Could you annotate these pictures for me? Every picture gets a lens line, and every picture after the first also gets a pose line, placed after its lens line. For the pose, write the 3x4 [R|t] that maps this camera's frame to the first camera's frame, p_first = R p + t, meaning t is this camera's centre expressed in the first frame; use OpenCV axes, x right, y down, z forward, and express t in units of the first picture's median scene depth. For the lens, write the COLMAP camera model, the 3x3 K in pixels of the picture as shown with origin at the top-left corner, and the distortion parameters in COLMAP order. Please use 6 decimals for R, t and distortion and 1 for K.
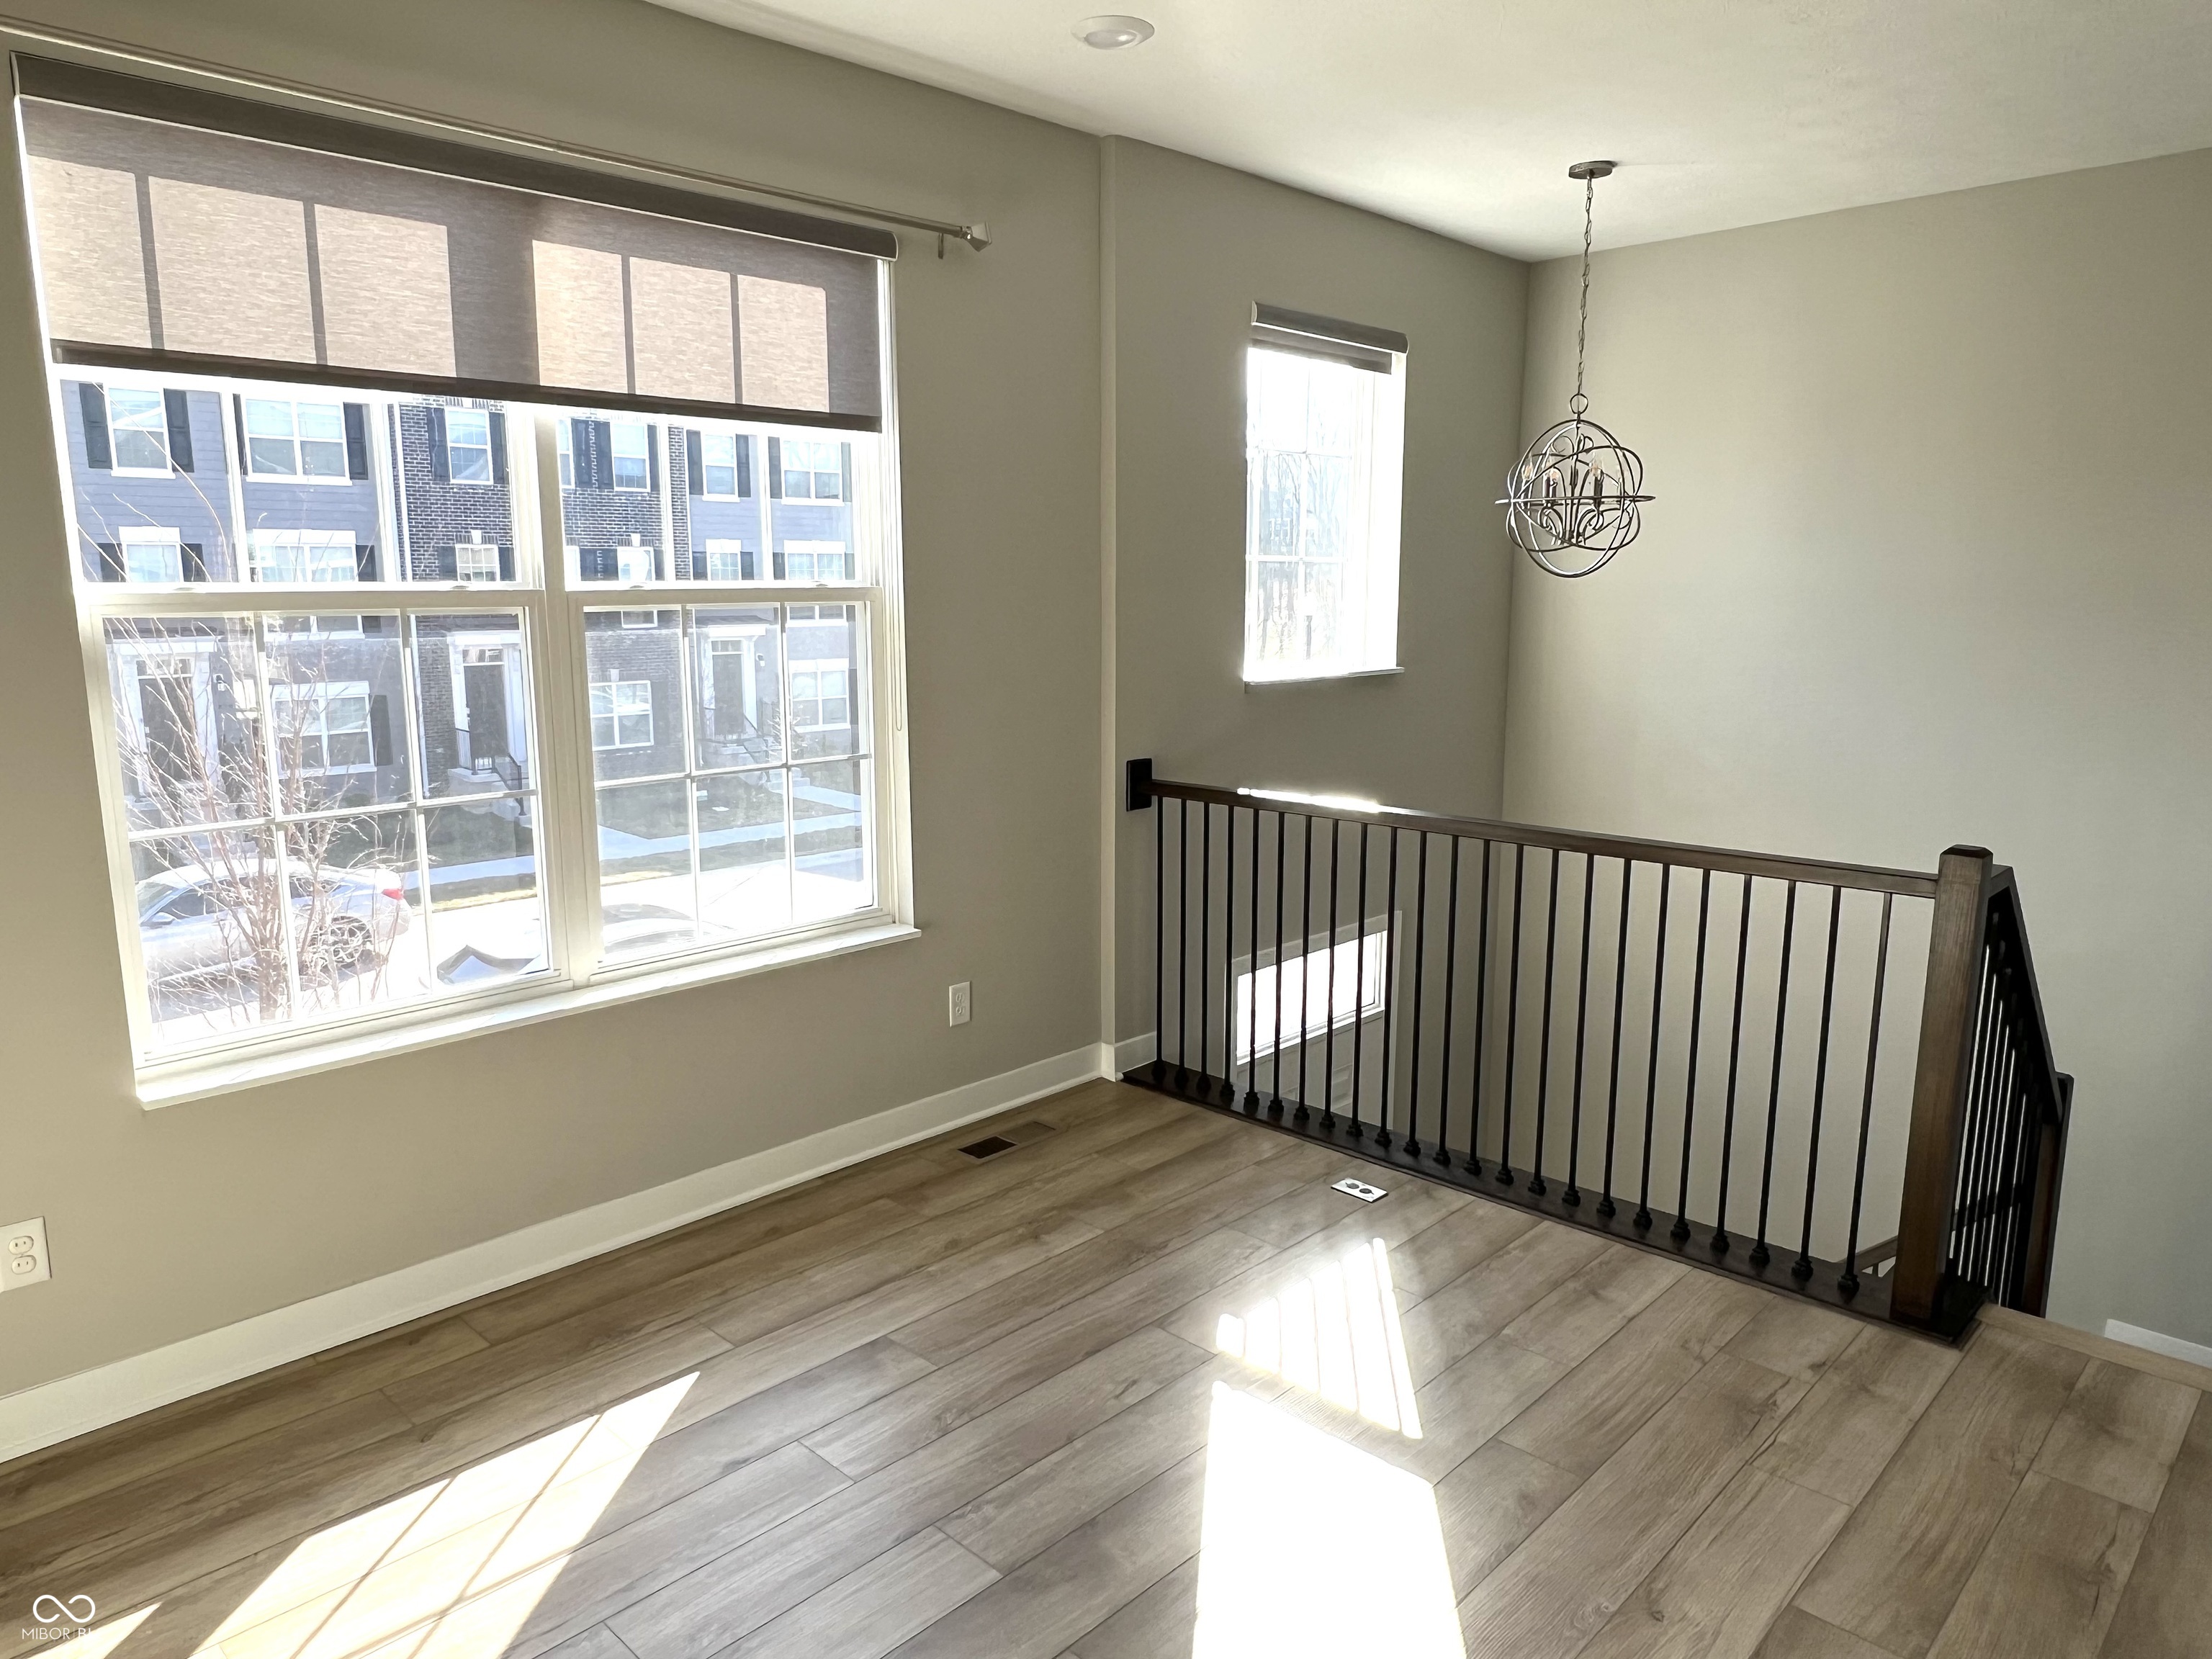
lens RADIAL K [[1413.5, 0, 1104.3], [0, 1413.5, 823.0], [0, 0, 1]] dist [-0.000263, -0.001426]
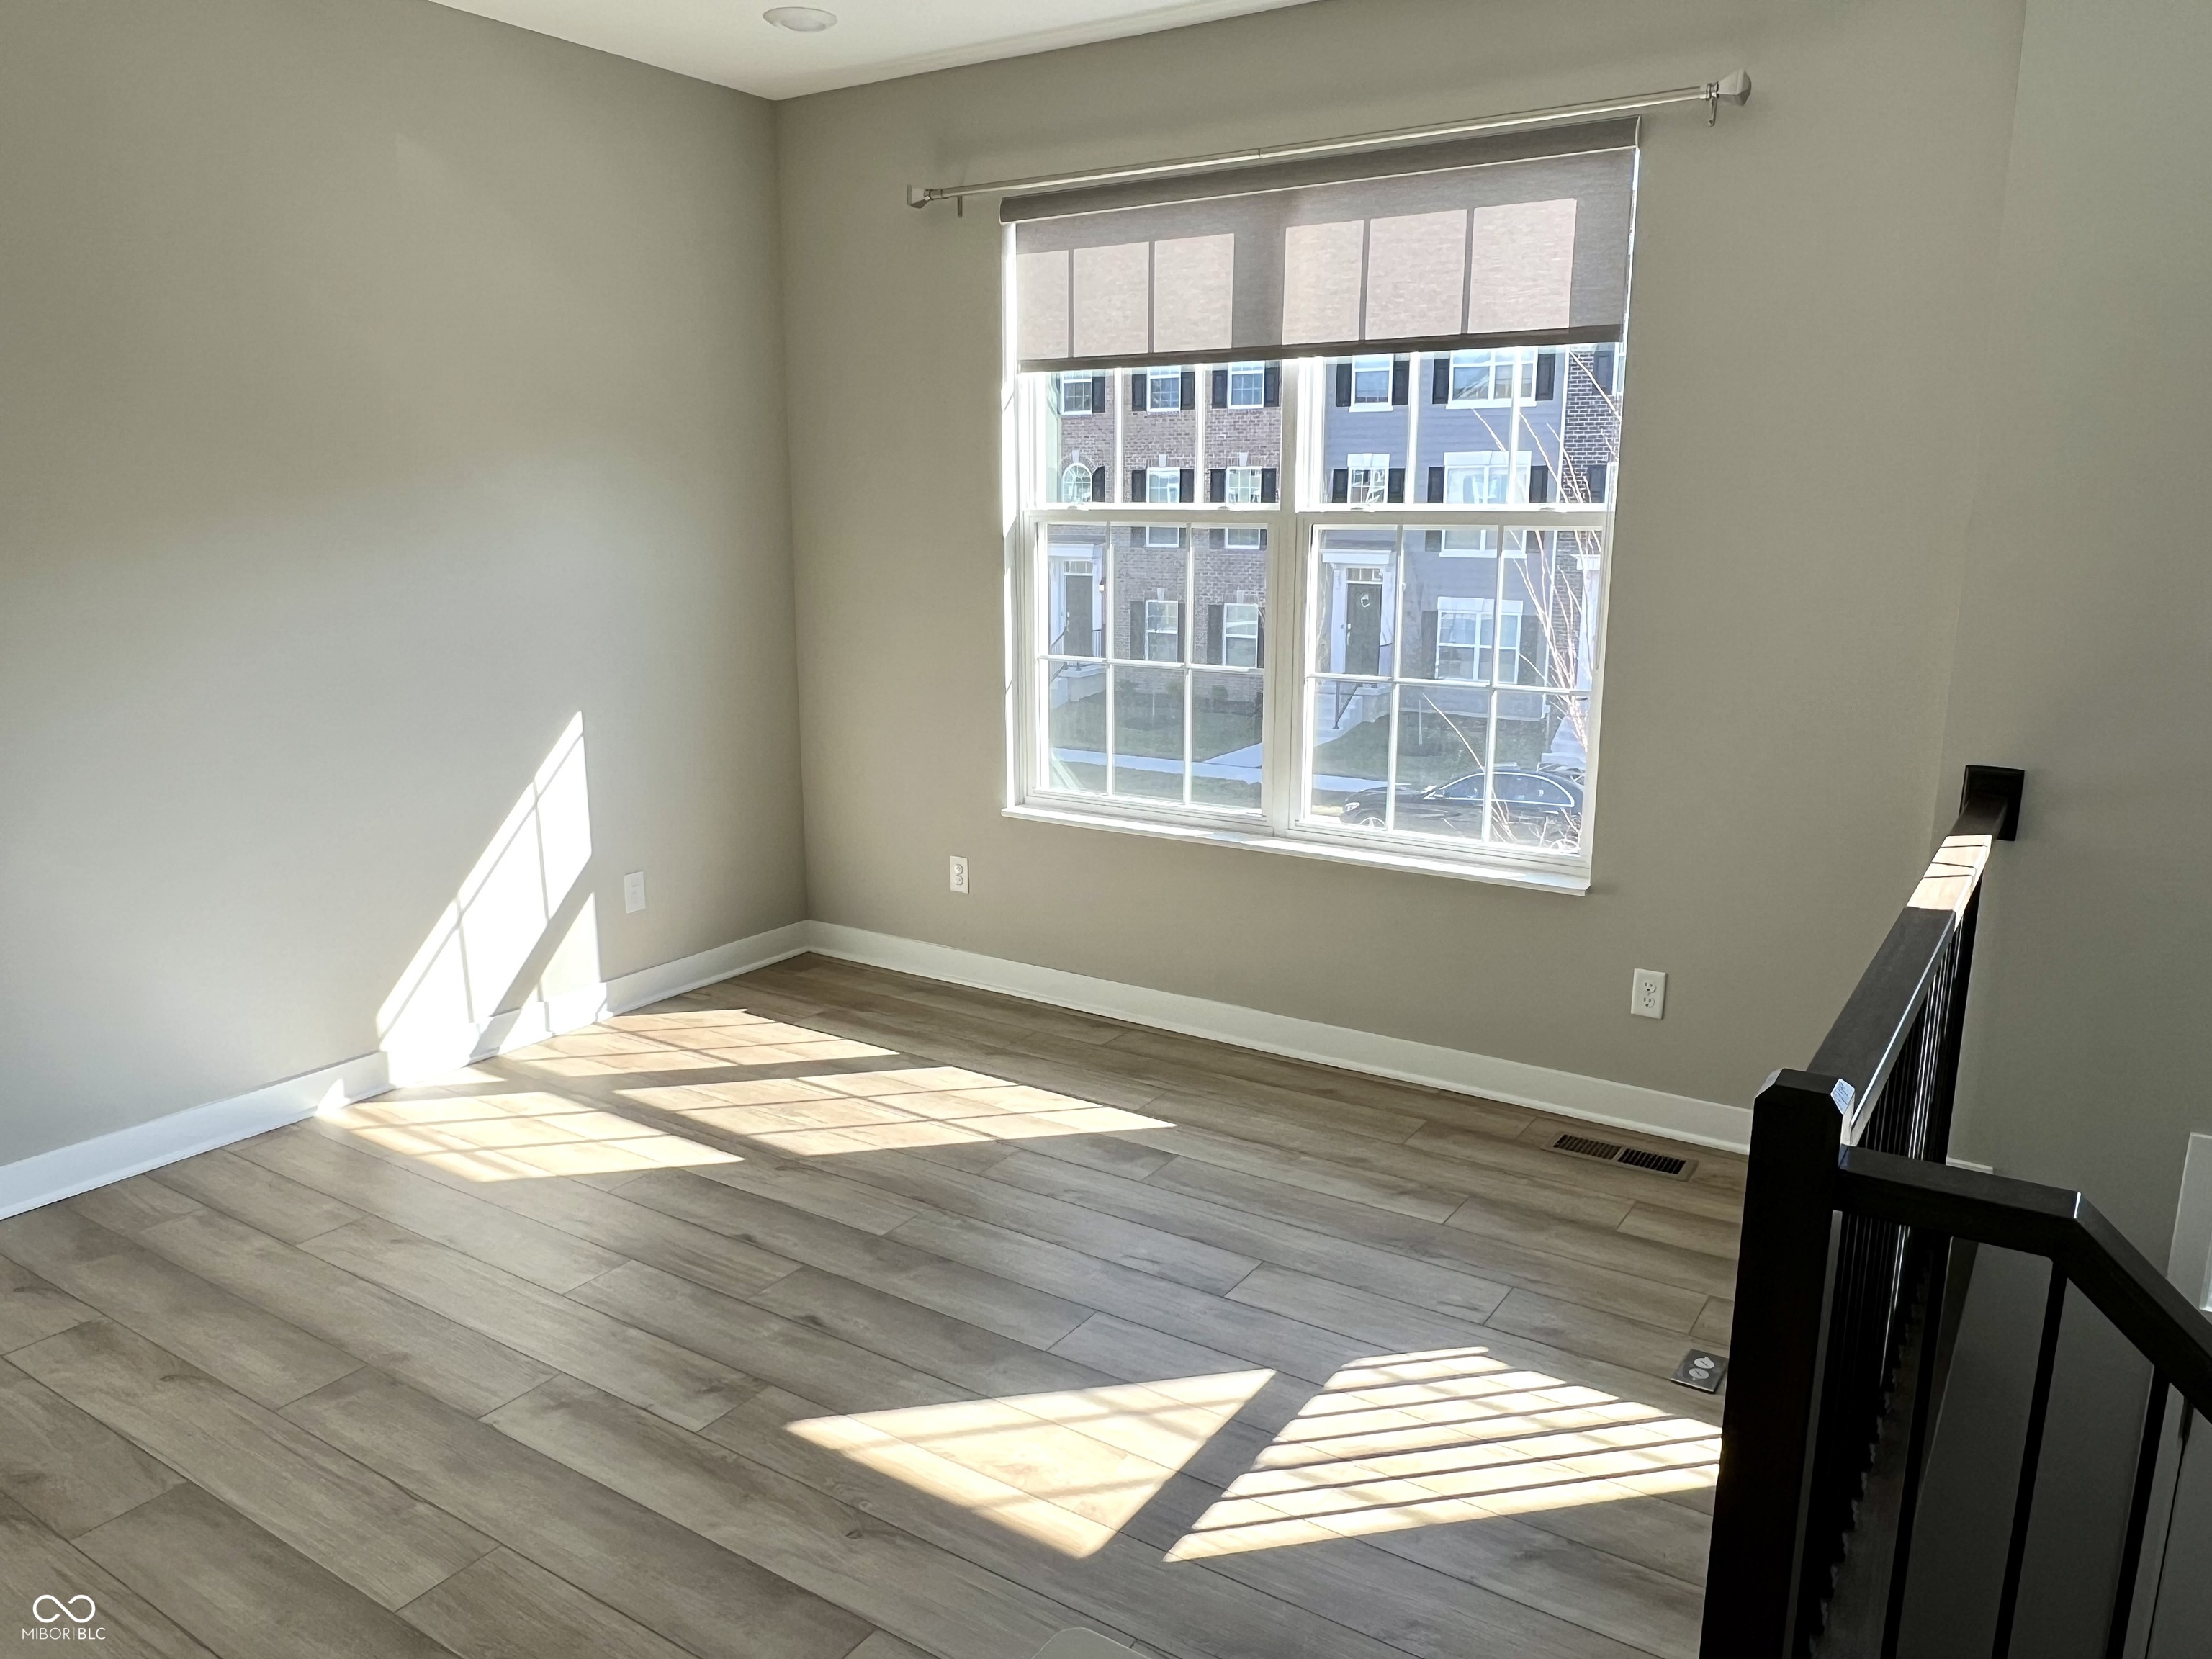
lens RADIAL K [[1546.8, 0, 1105.5], [0, 1546.8, 830.8], [0, 0, 1]] dist [-0.004580, -0.001846]
pose [[0.202427, 0.208200, -0.956910, 0.903330], [-0.168317, 0.969995, 0.175441, -0.100852], [0.964724, 0.125550, 0.231396, 0.553540]]
